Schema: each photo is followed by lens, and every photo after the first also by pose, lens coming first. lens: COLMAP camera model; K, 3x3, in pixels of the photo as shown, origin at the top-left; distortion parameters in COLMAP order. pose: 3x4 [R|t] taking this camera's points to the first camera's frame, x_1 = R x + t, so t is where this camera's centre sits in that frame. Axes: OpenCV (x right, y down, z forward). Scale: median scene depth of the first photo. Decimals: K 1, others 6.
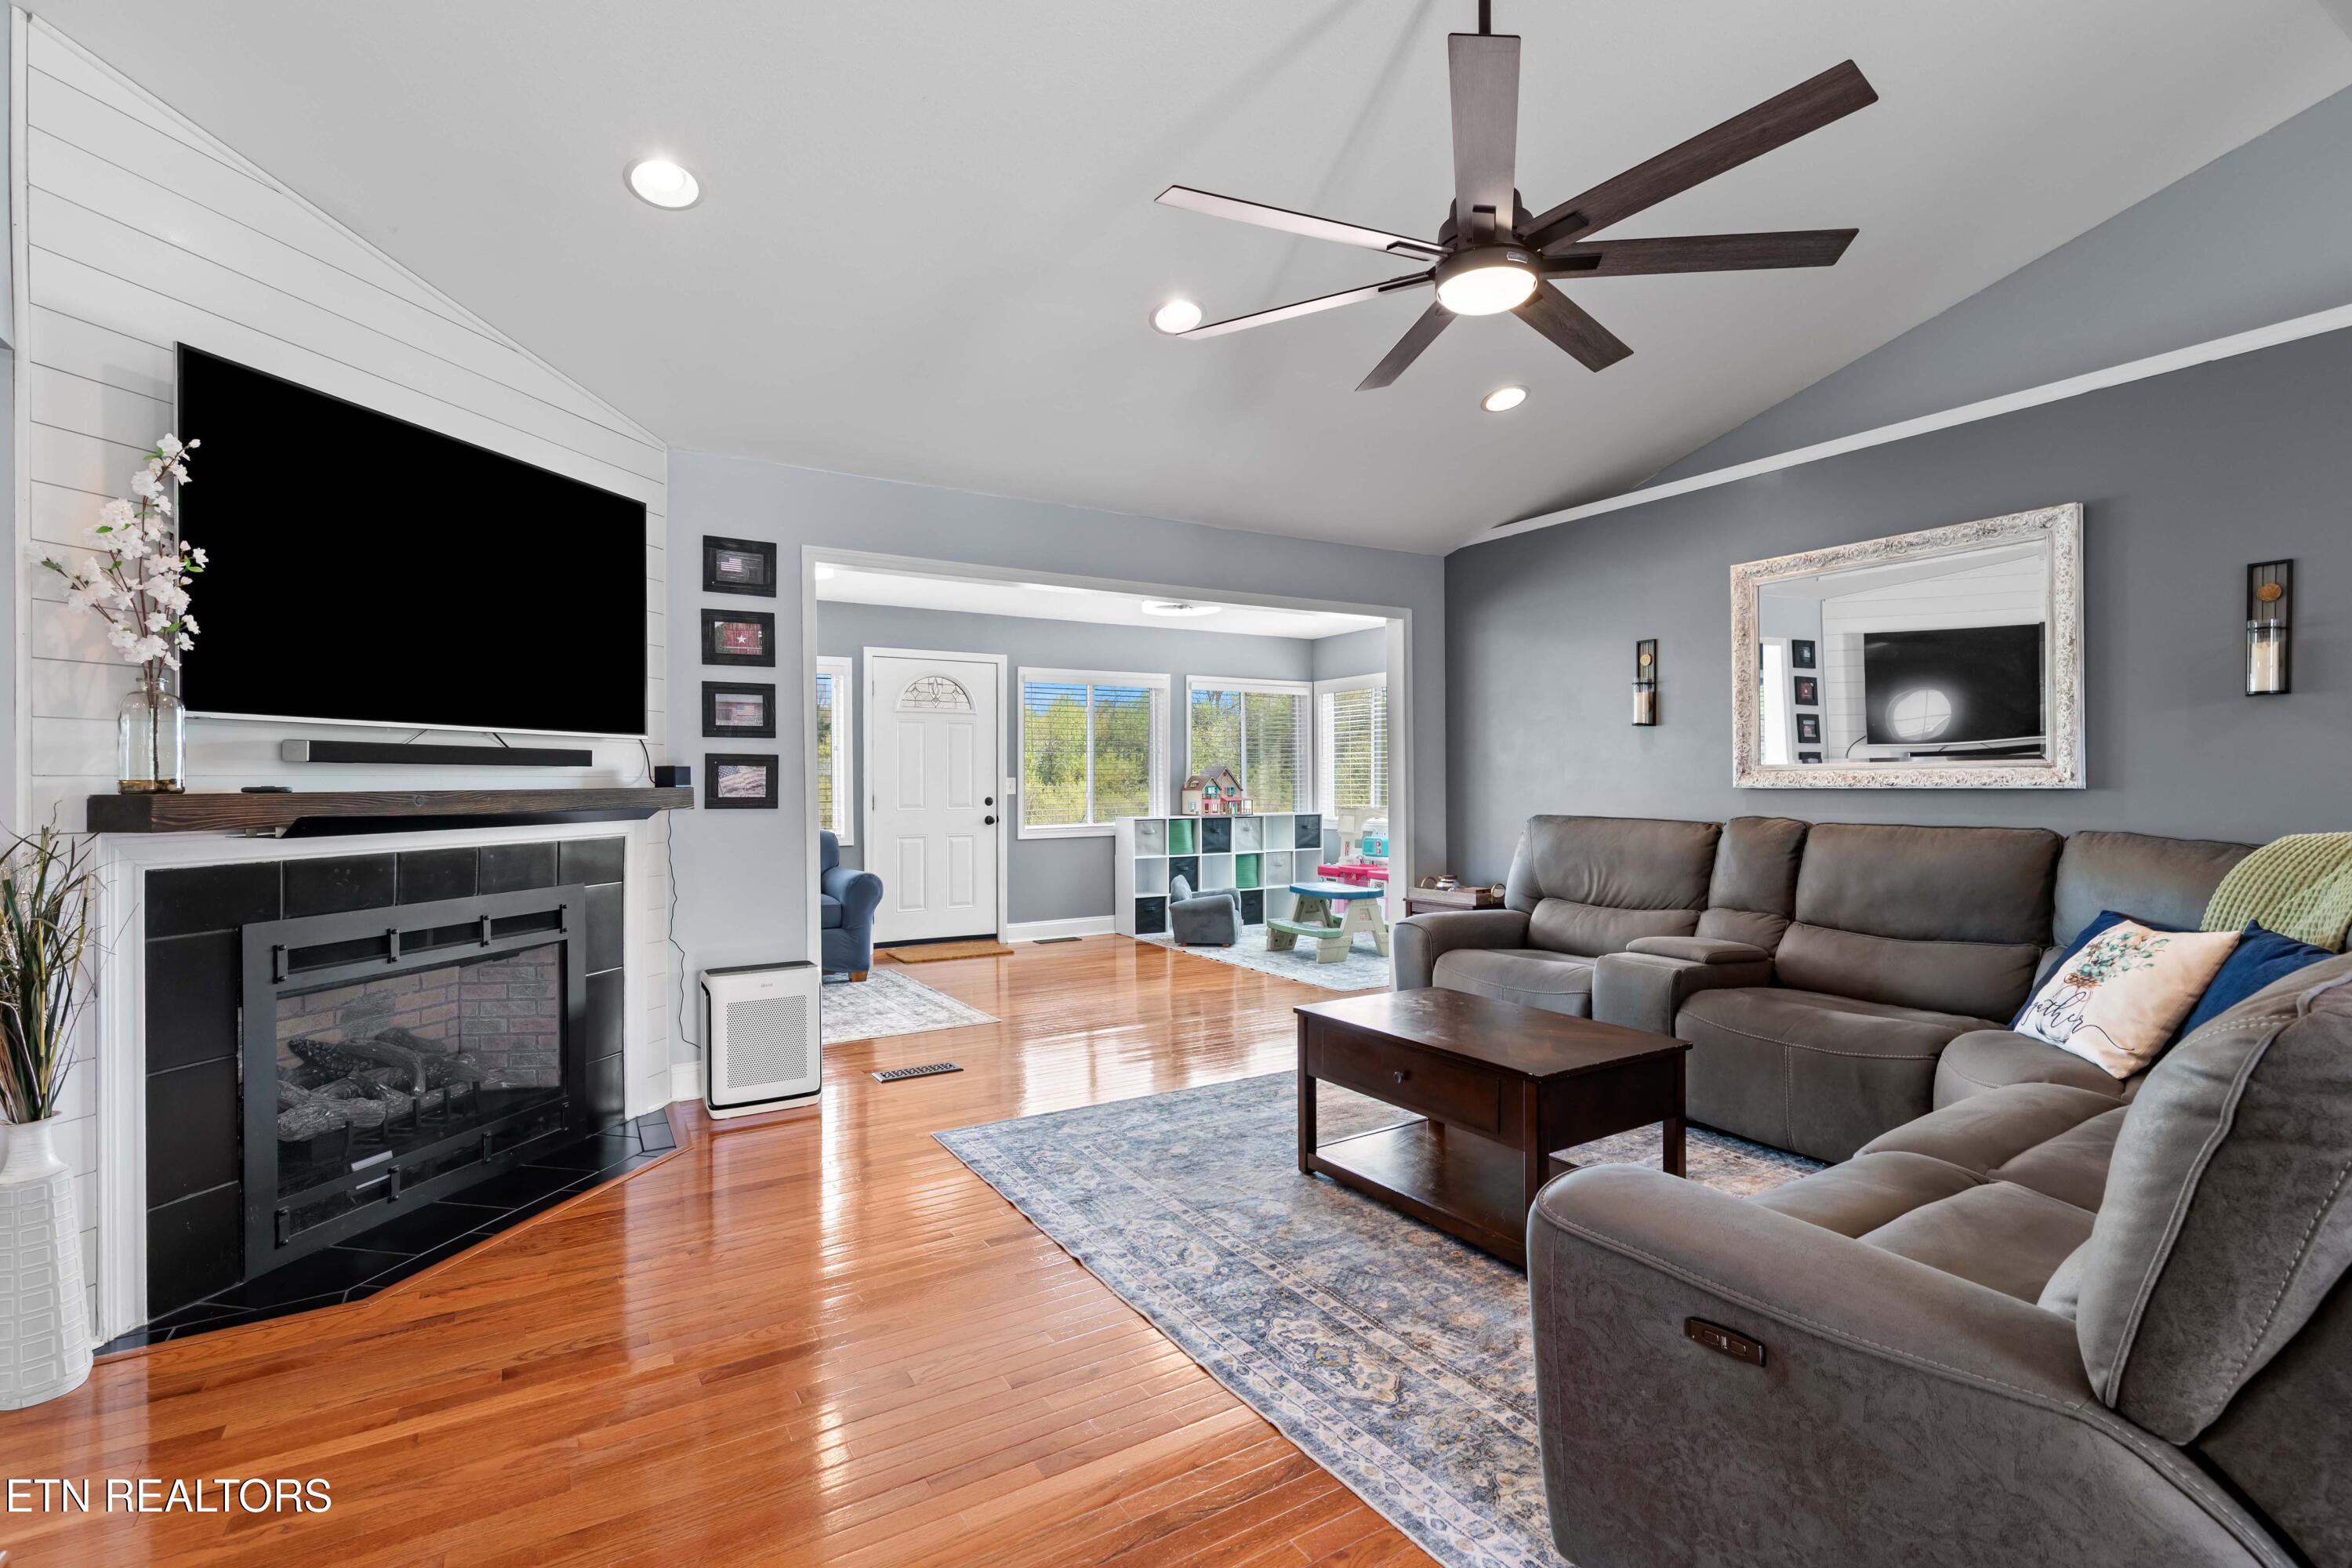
lens RADIAL K [[1083.6, 0, 1187.2], [0, 1083.6, 787.9], [0, 0, 1]] dist [0.002714, 0.000026]
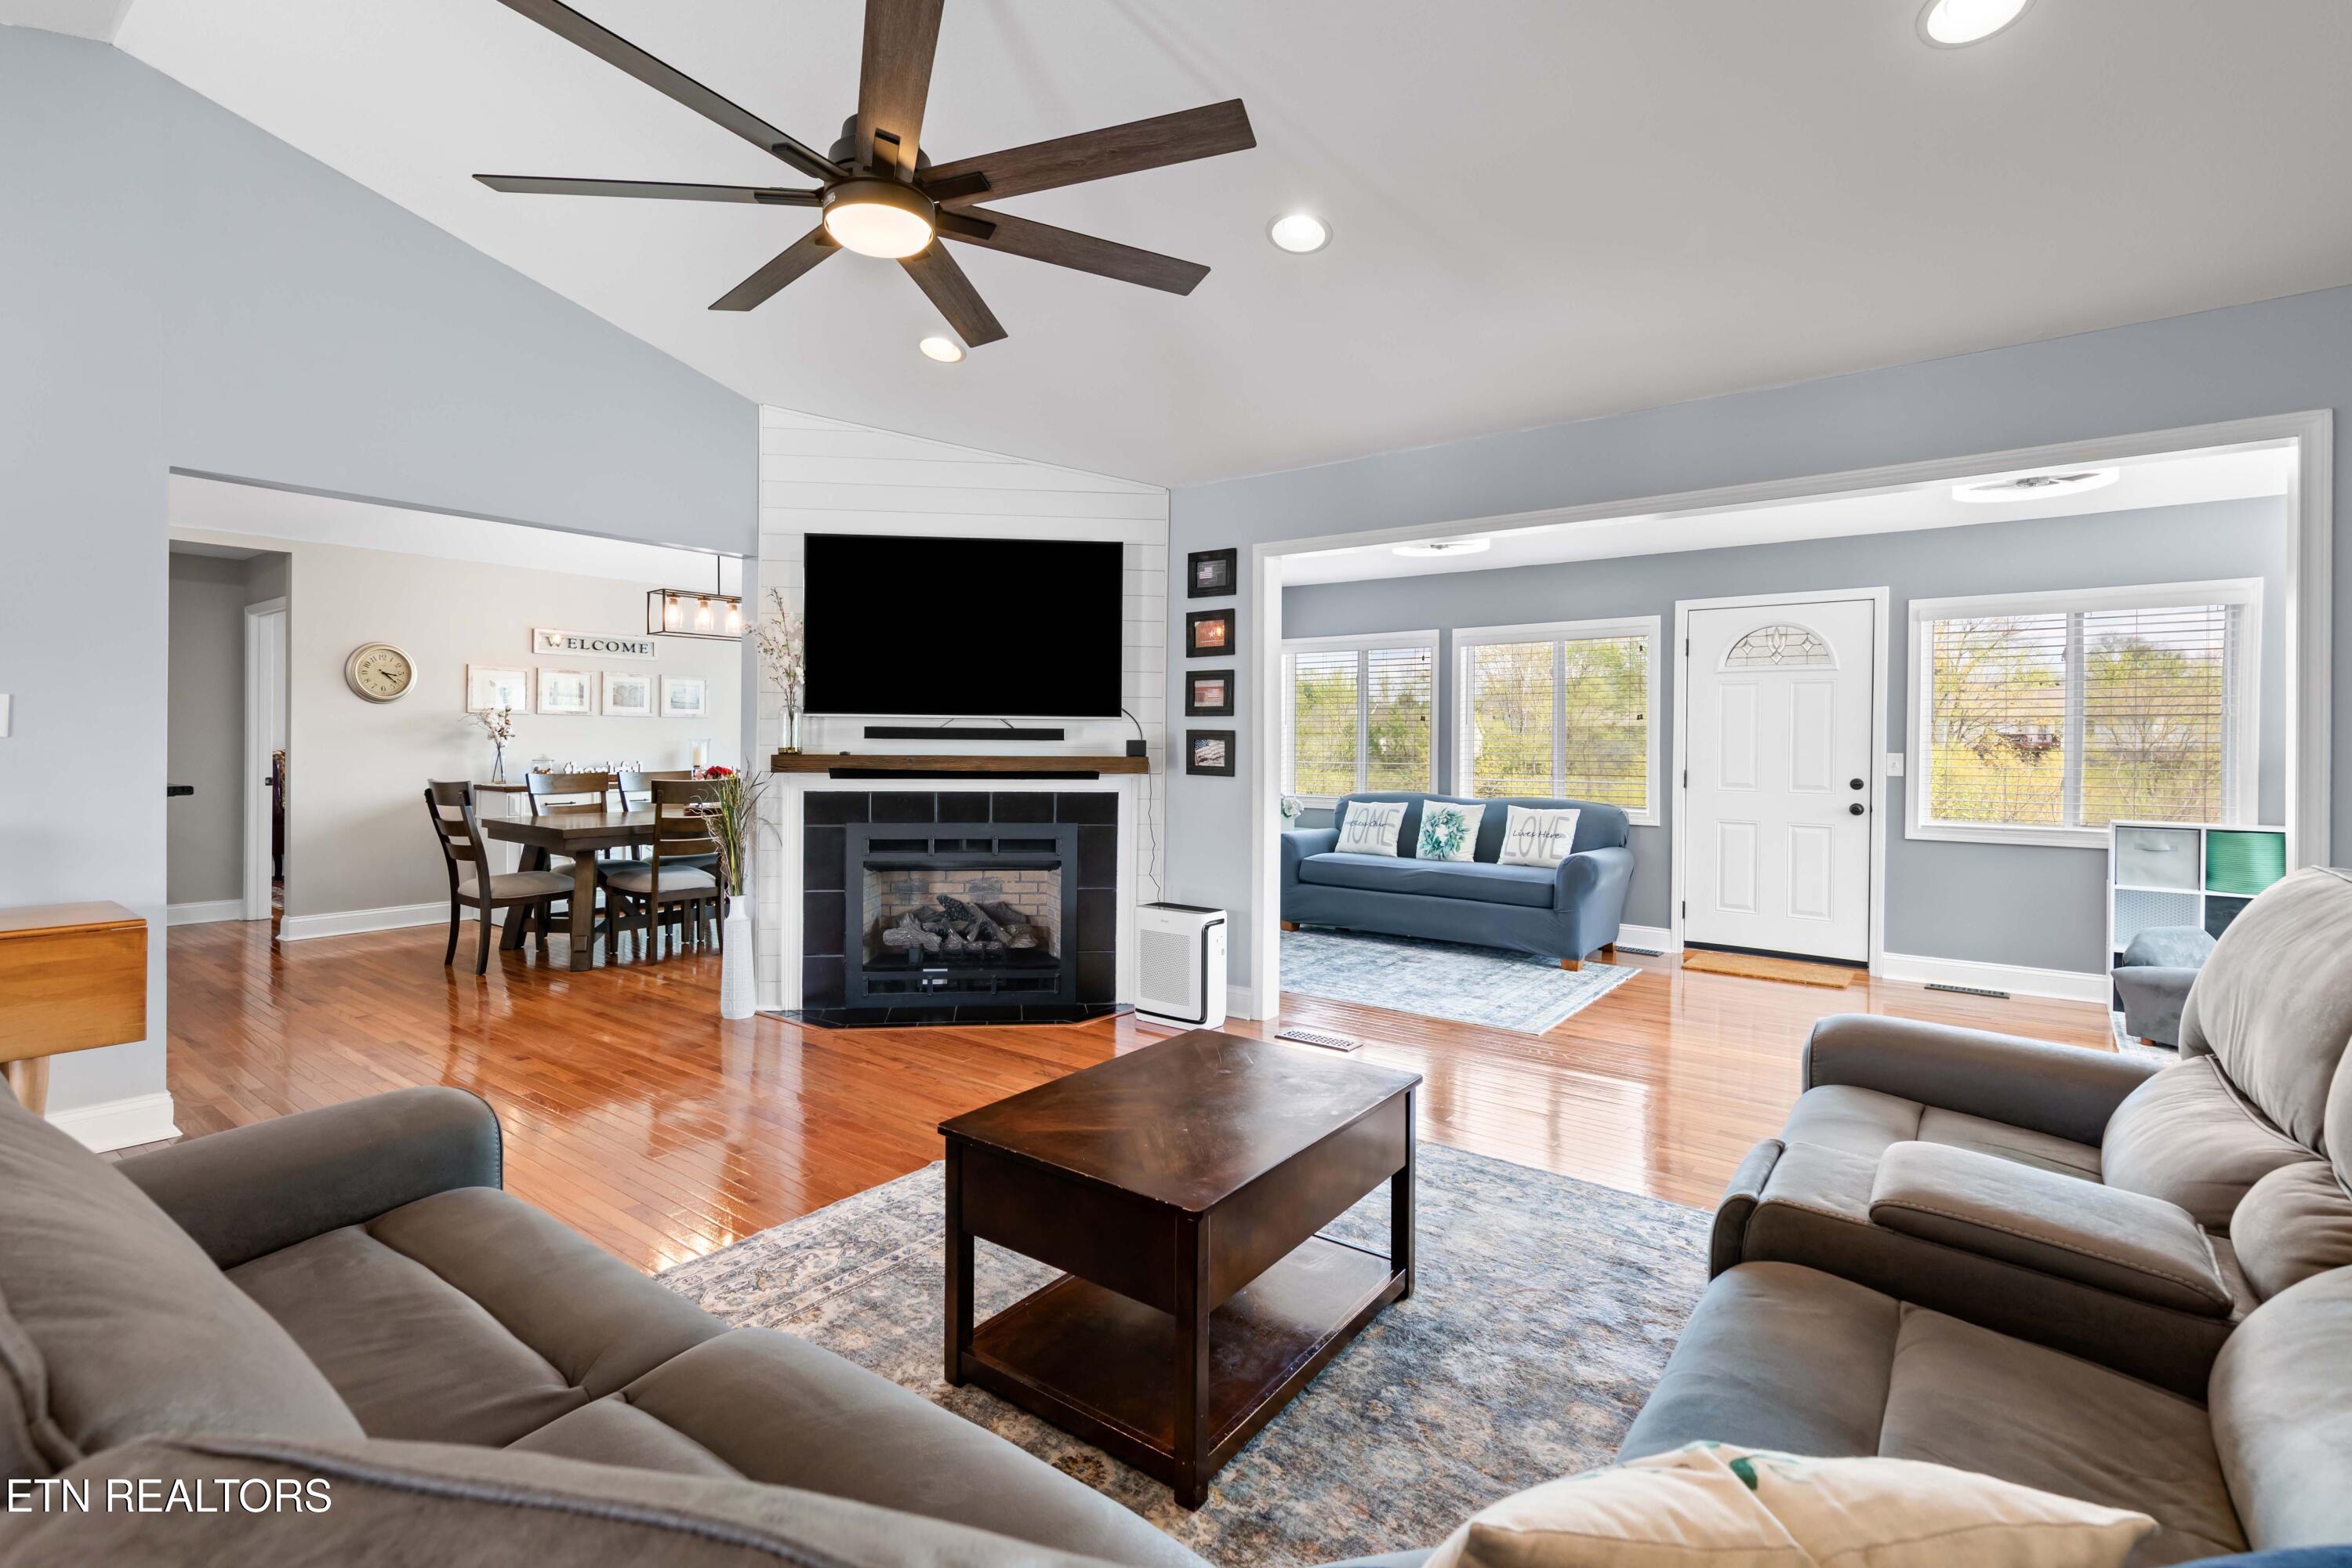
lens RADIAL K [[1083.6, 0, 1117.3], [0, 1083.6, 747.4], [0, 0, 1]] dist [0.002714, 0.000026]
pose [[0.334588, 0.013297, -0.942271, 0.749308], [-0.017448, 0.999816, 0.007914, -0.021506], [0.942203, 0.013793, 0.334758, 0.551315]]
